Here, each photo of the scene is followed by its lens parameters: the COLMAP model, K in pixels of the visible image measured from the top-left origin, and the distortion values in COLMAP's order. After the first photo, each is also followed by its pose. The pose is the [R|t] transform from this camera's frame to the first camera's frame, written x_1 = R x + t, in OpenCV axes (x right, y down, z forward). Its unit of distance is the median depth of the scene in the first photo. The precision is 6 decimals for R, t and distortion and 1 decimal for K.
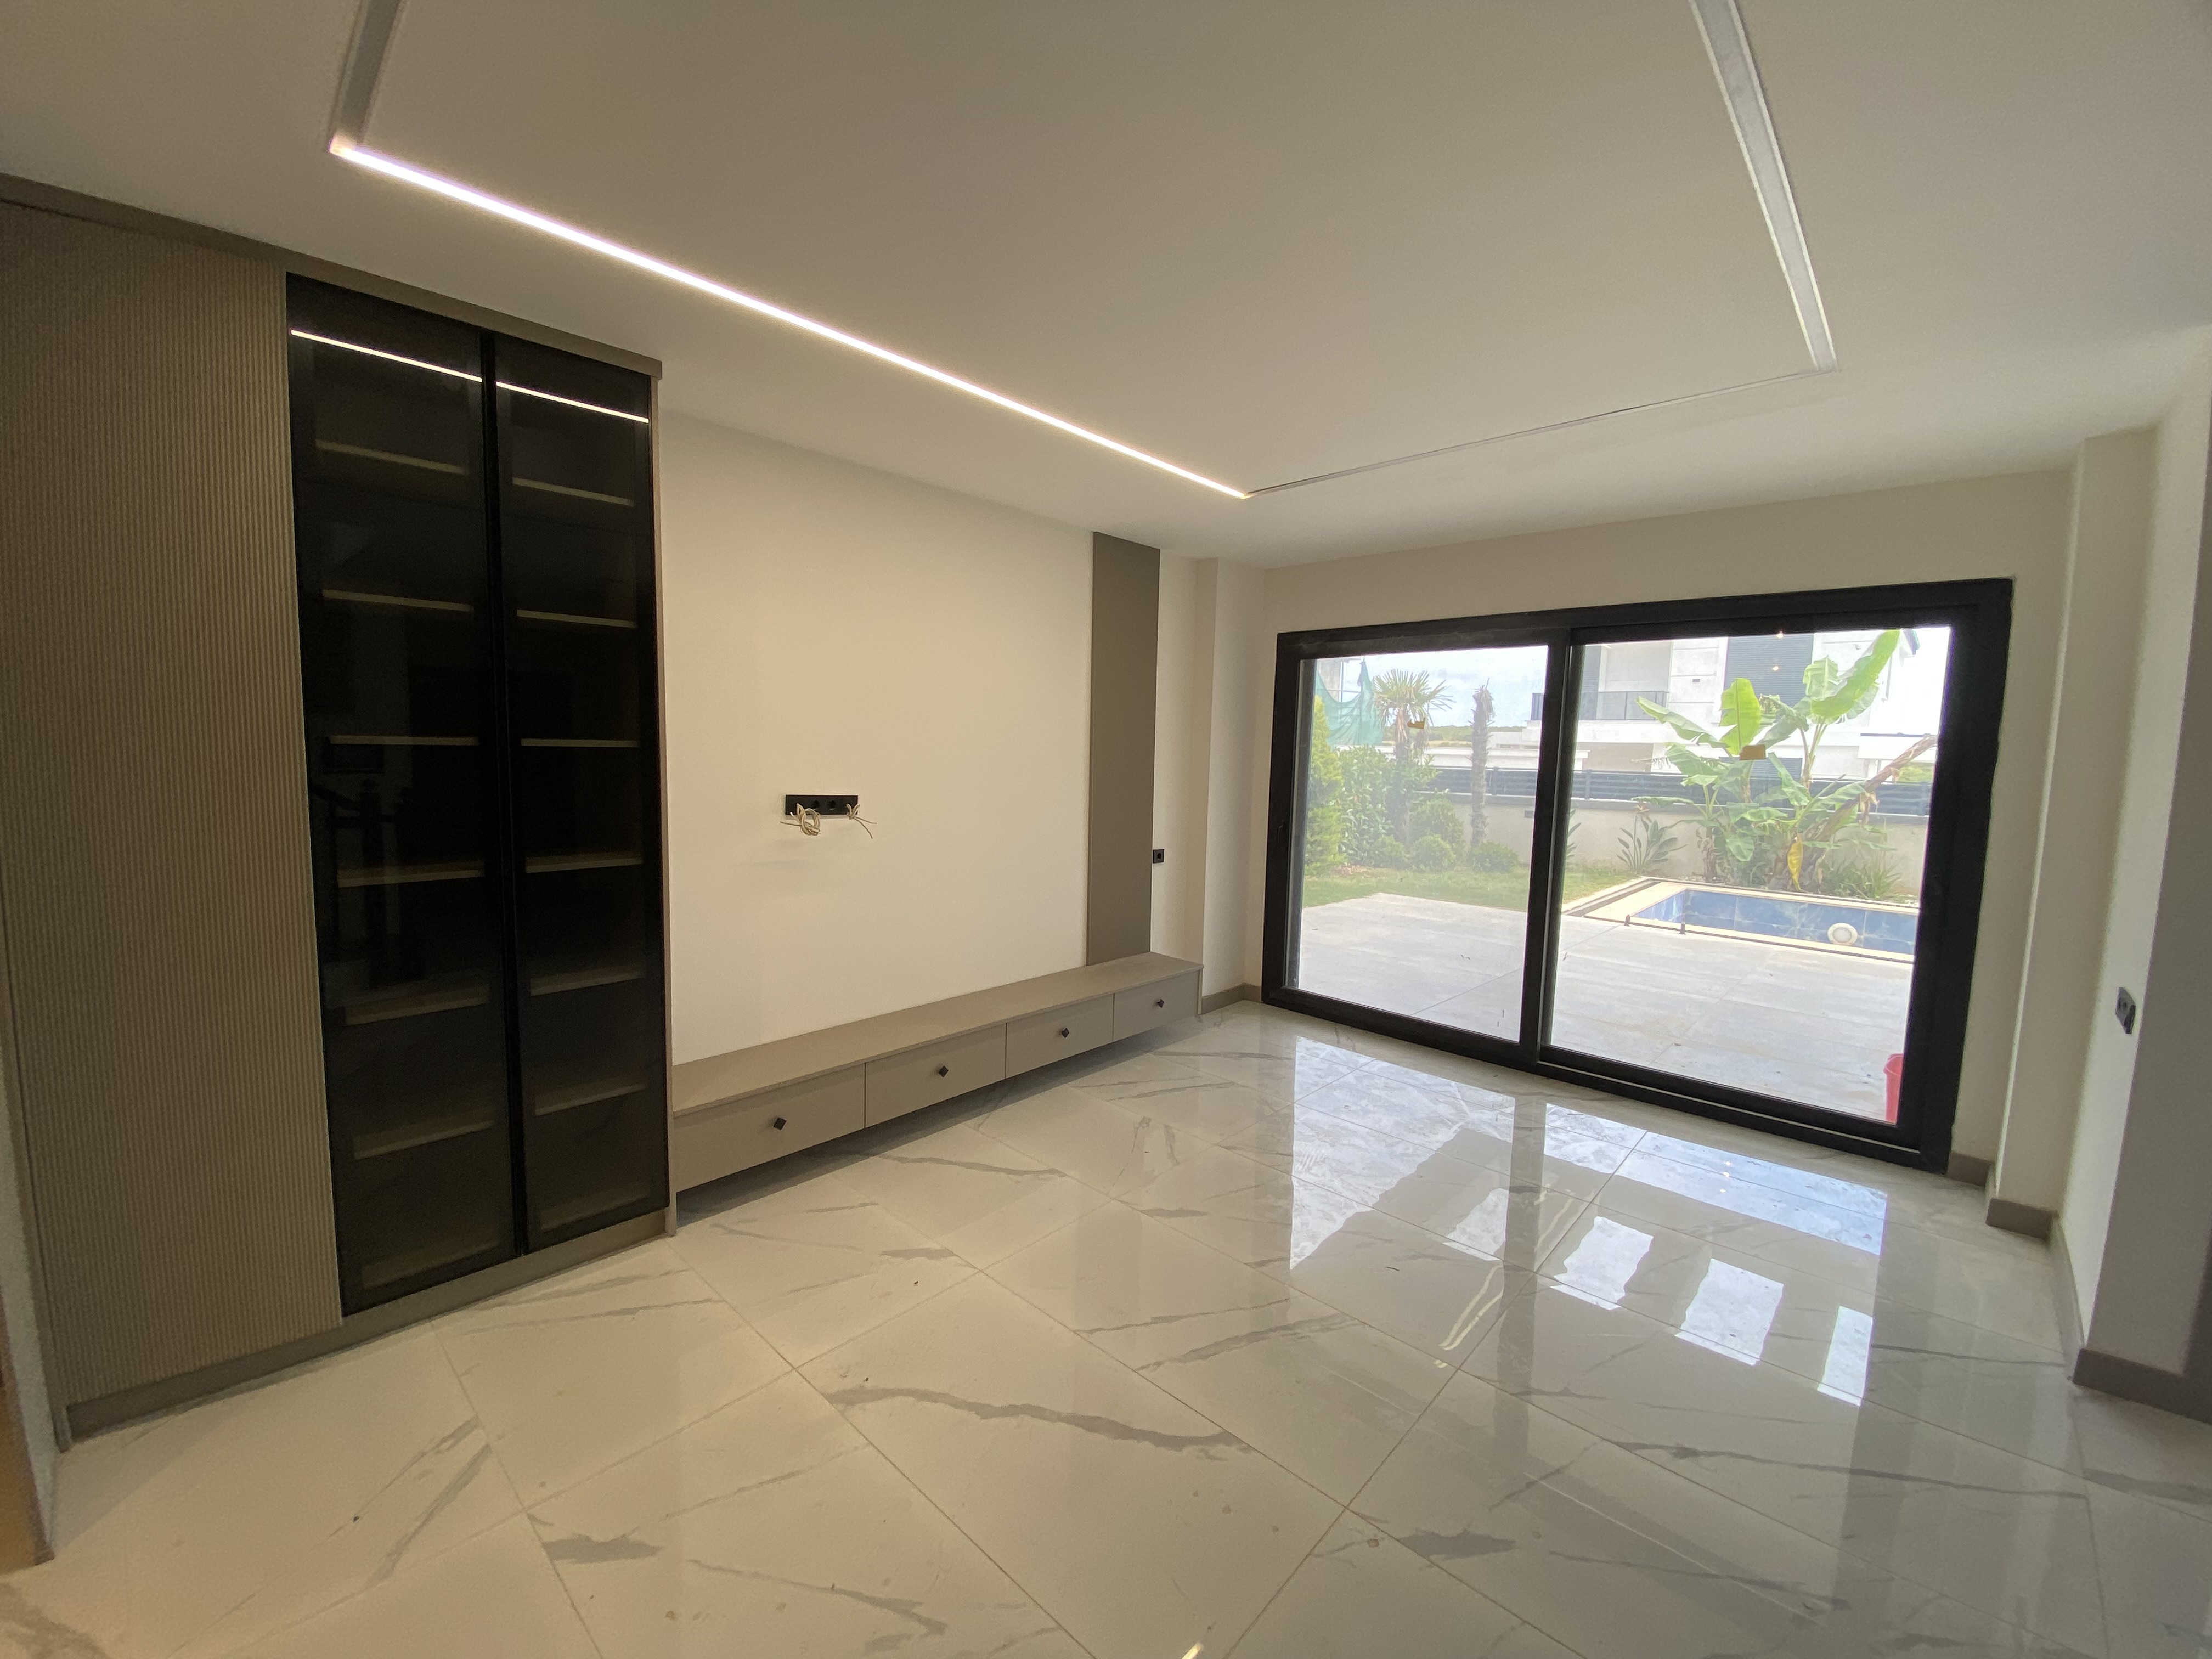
lens RADIAL K [[892.2, 0, 1103.2], [0, 892.2, 826.8], [0, 0, 1]] dist [0.038284, -0.029032]
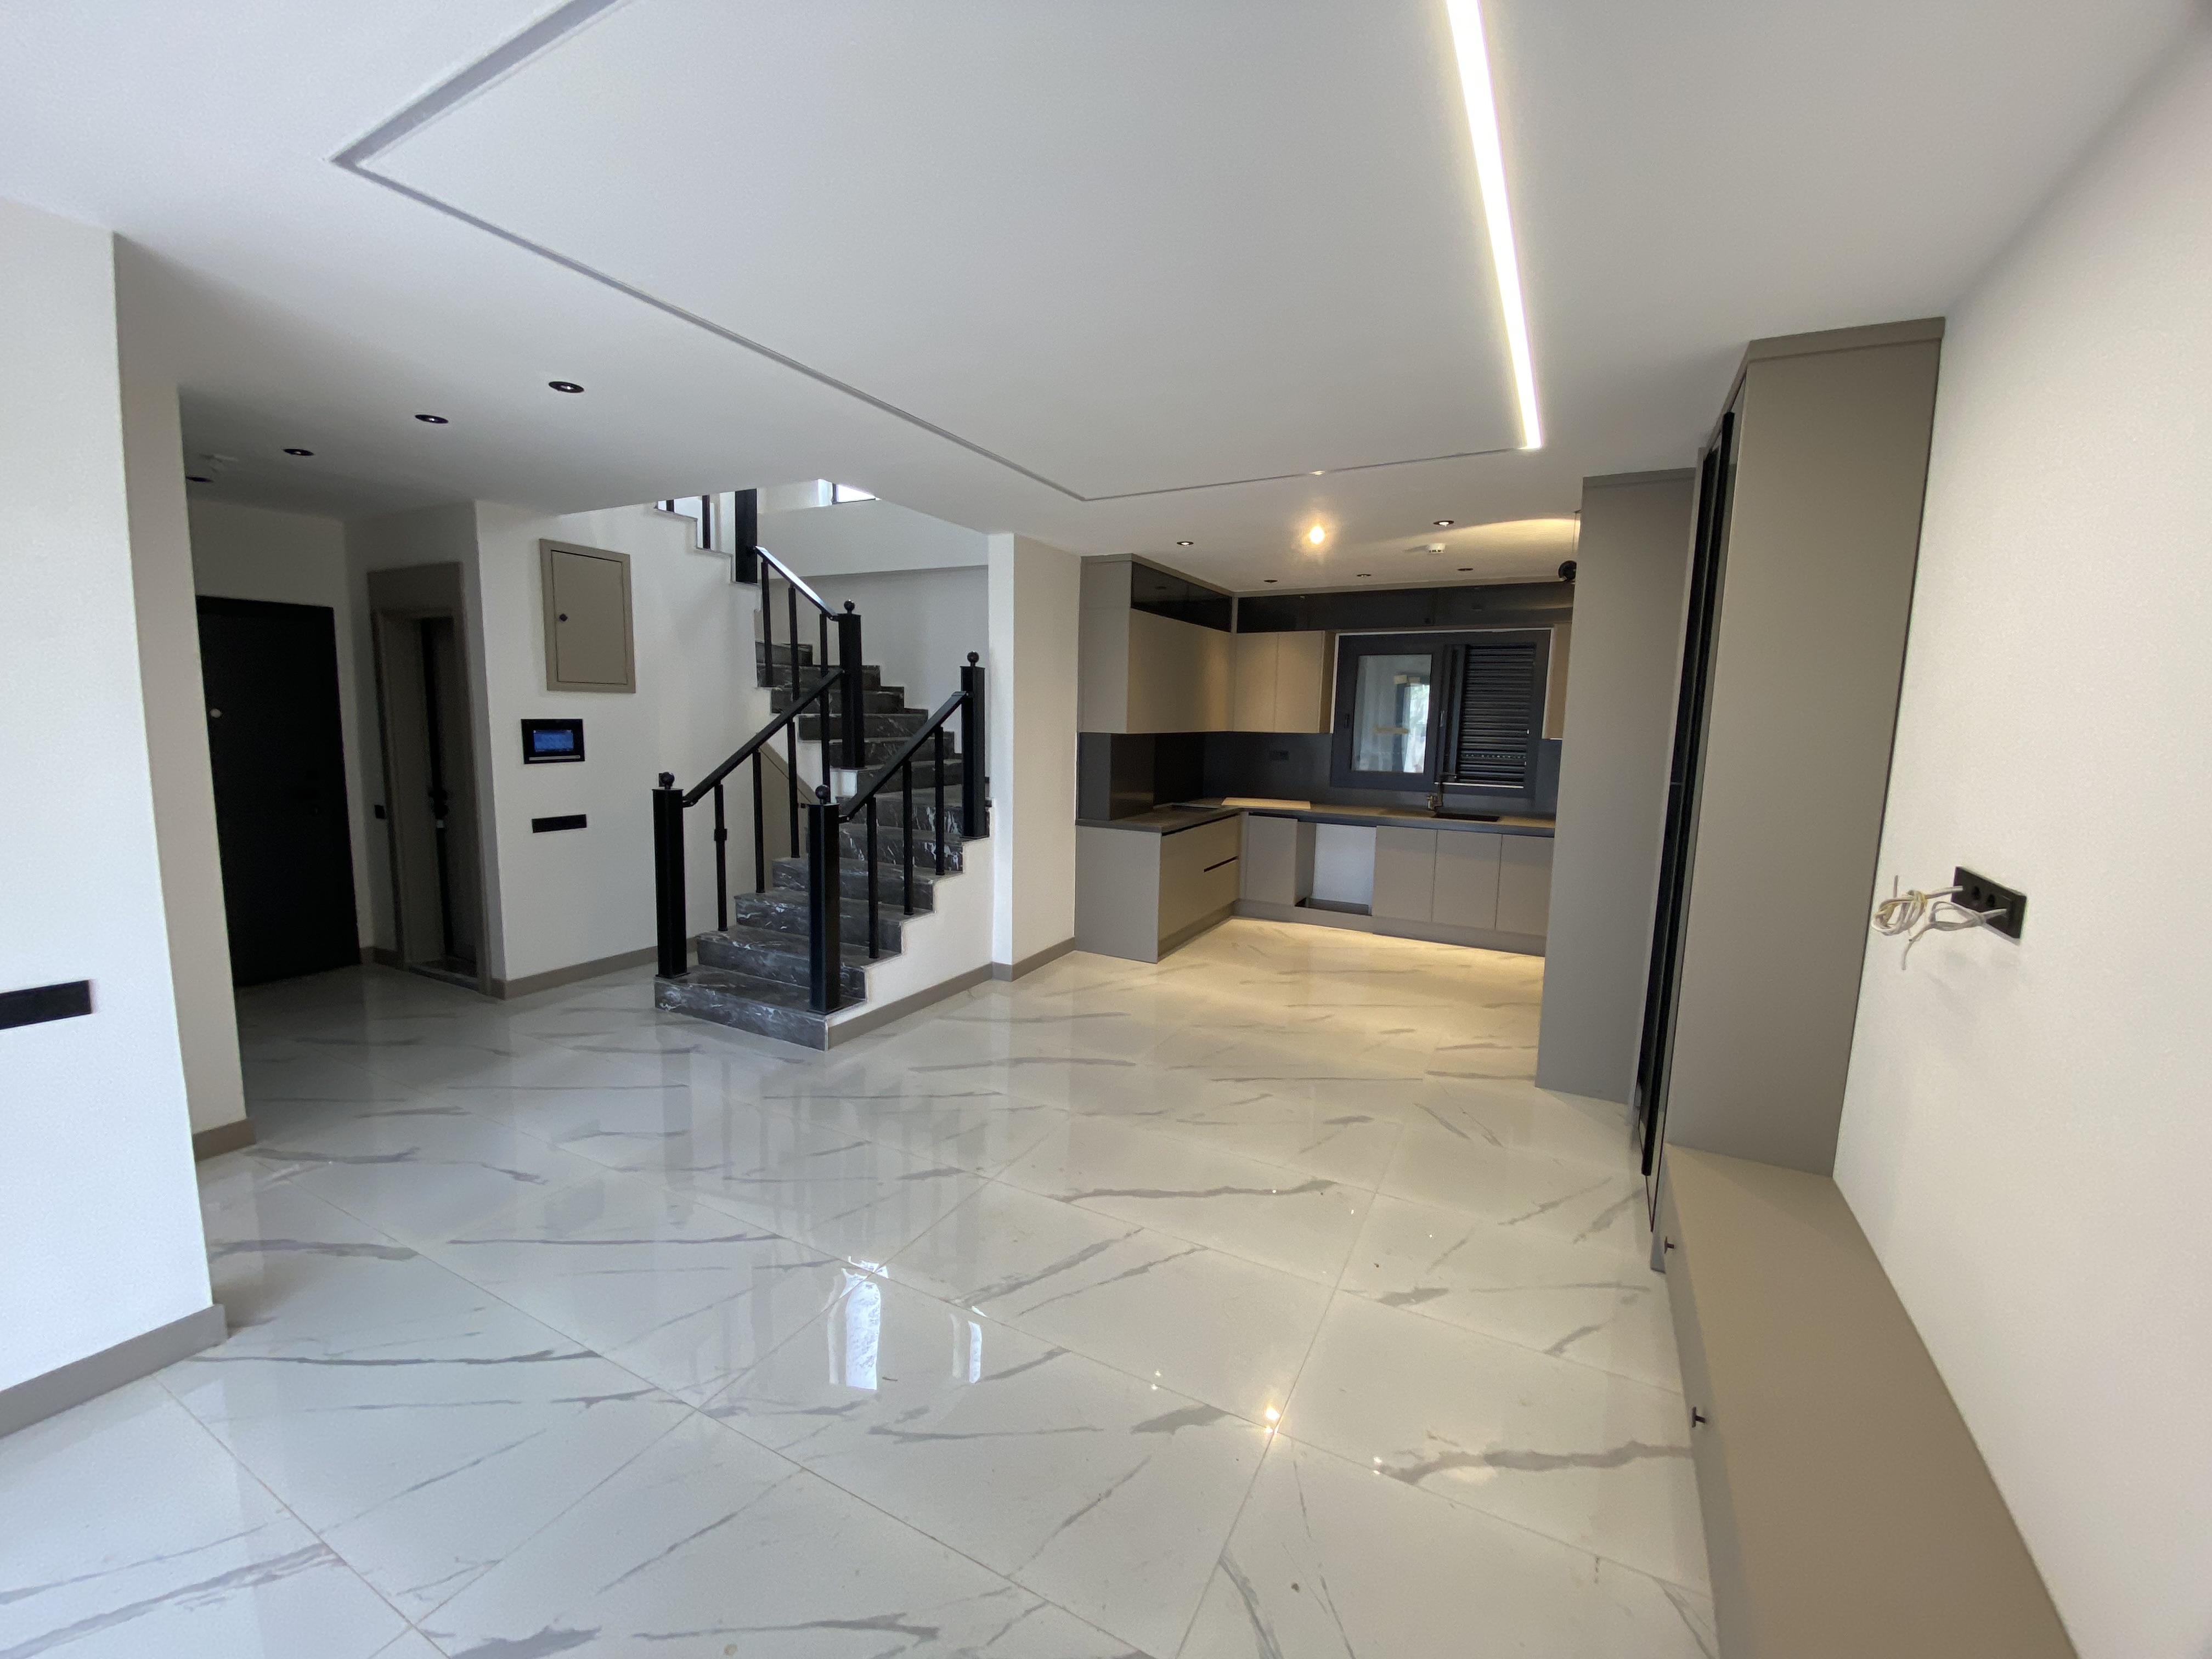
lens RADIAL K [[892.2, 0, 1103.2], [0, 892.2, 826.8], [0, 0, 1]] dist [0.038284, -0.029032]
pose [[-0.964159, -0.012502, -0.265029, 0.403122], [-0.069911, 0.975560, 0.208315, -0.191767], [0.255947, 0.219377, -0.941469, 1.917954]]
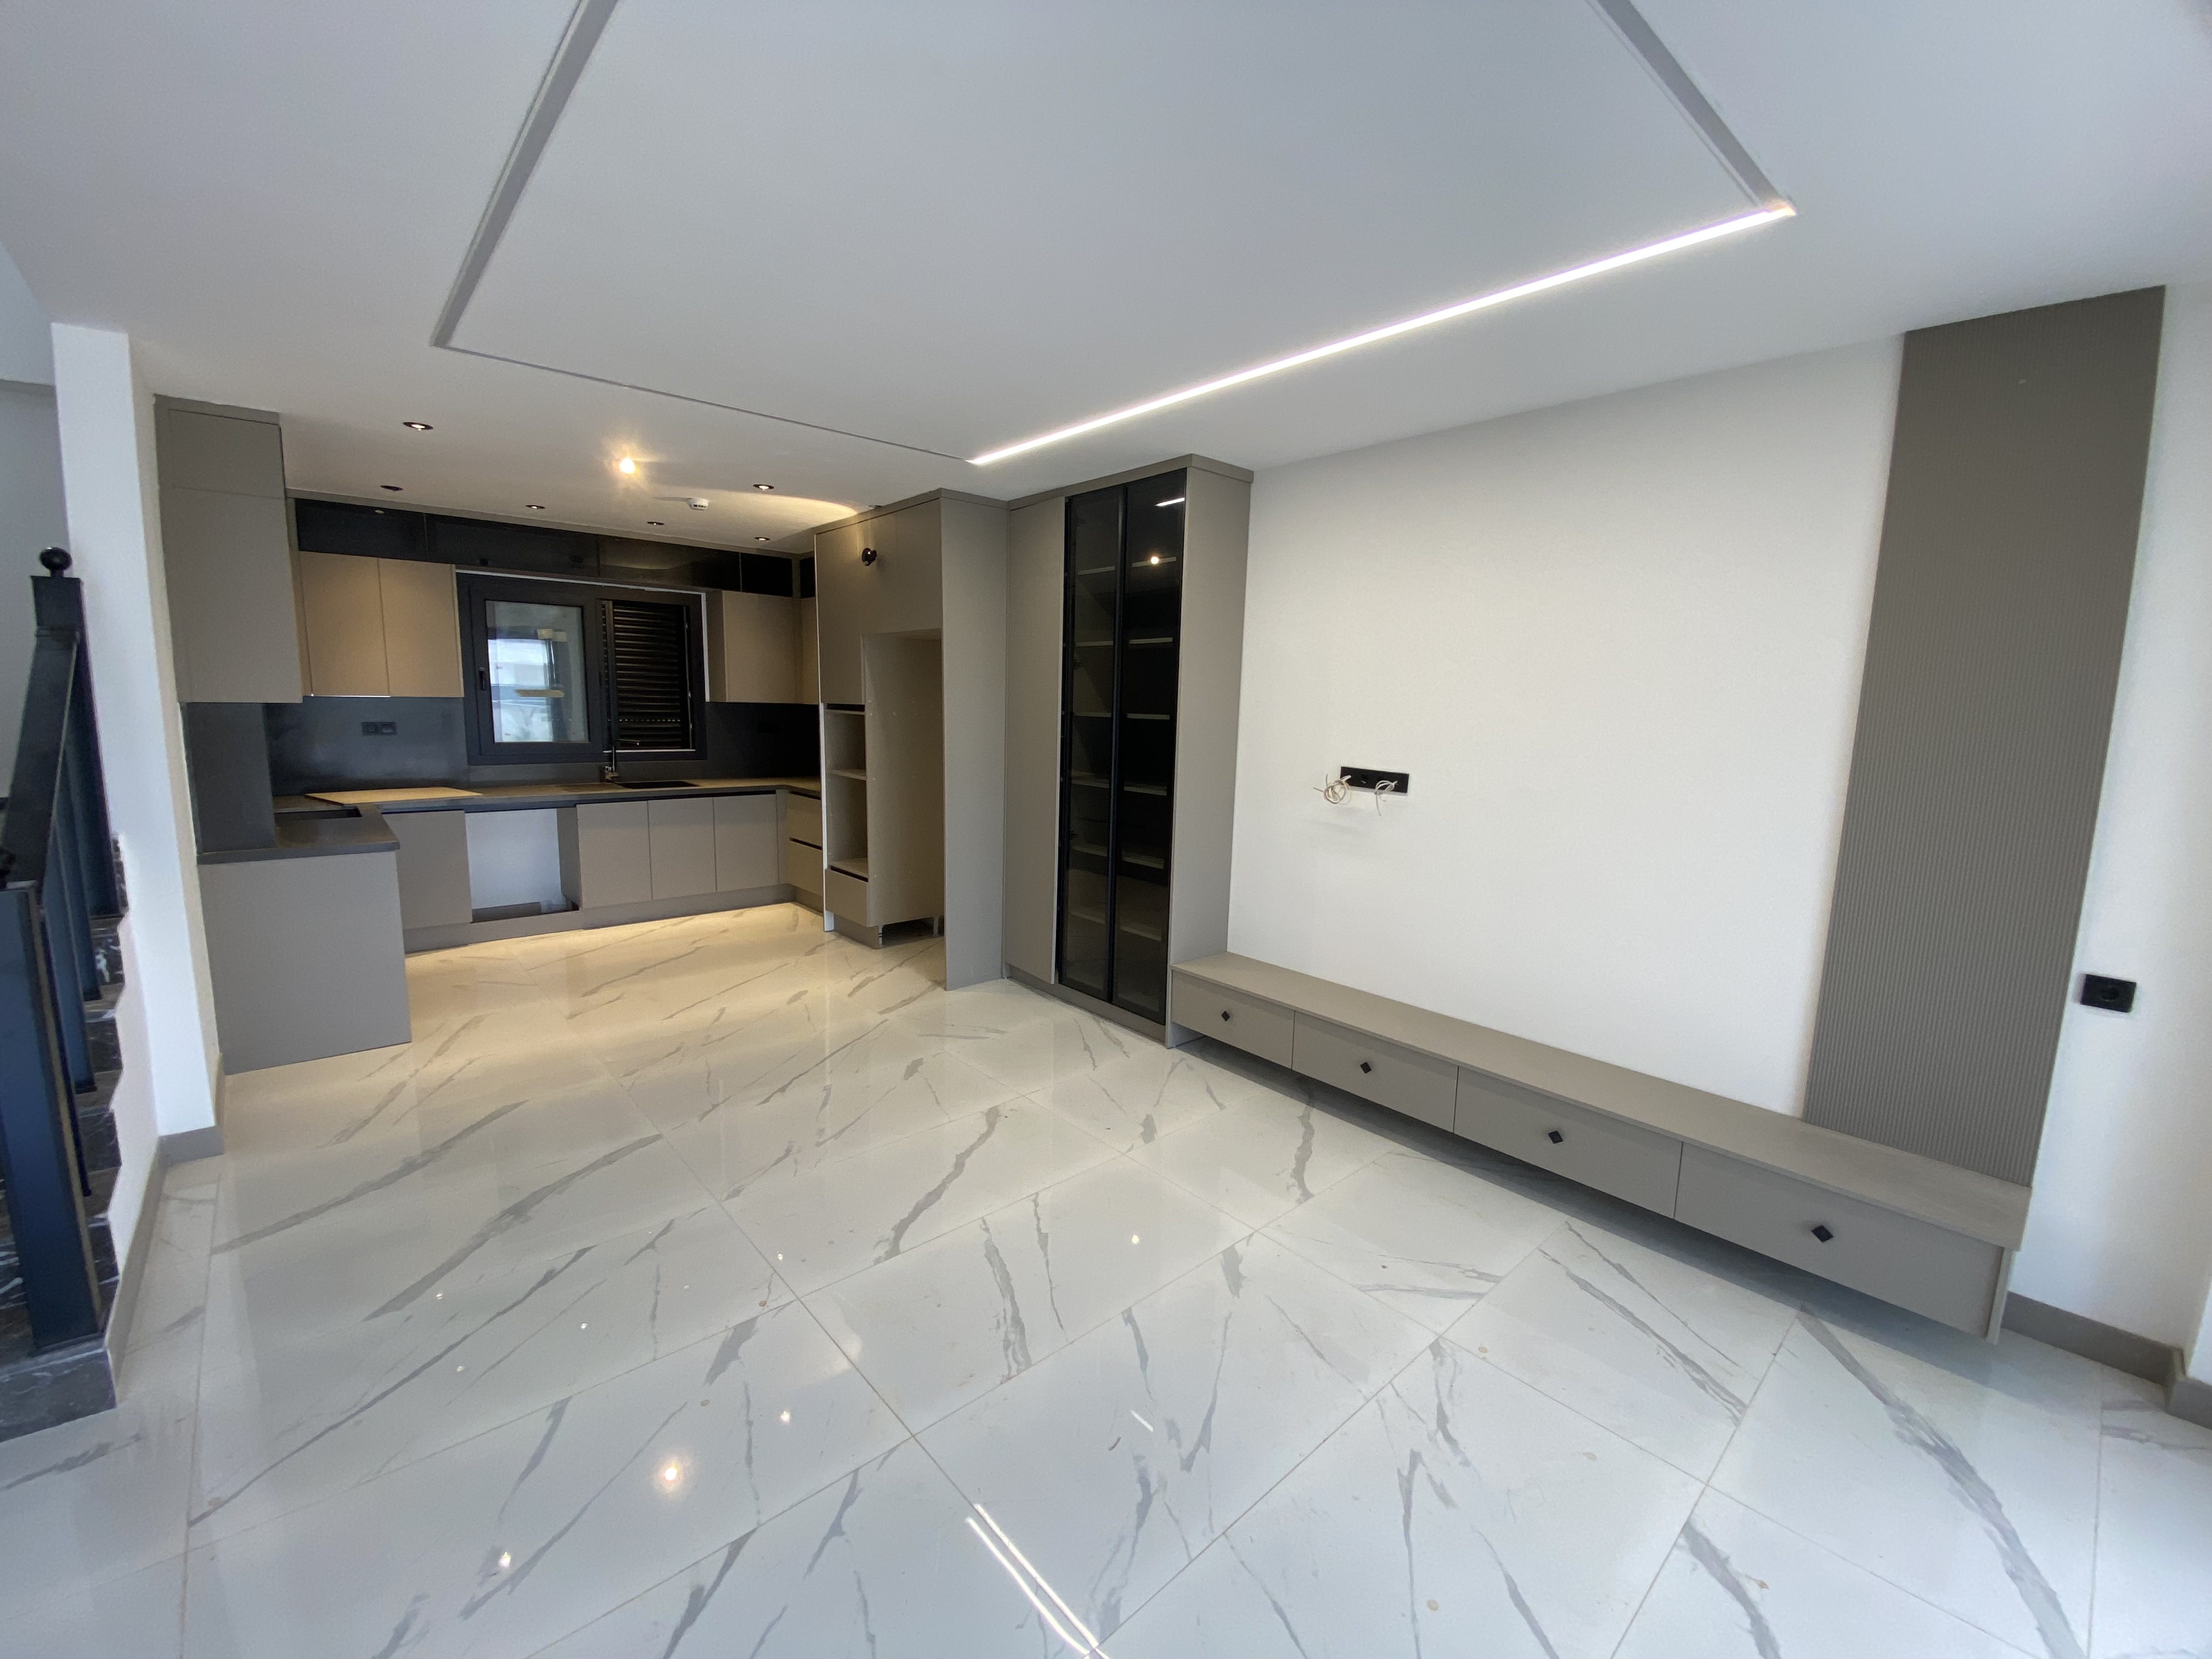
lens RADIAL K [[892.2, 0, 1103.2], [0, 892.2, 826.8], [0, 0, 1]] dist [0.038284, -0.029032]
pose [[-0.090616, 0.113535, -0.989393, 1.097270], [-0.119904, 0.985010, 0.124014, -0.088839], [0.988641, 0.129869, -0.075645, 1.110899]]
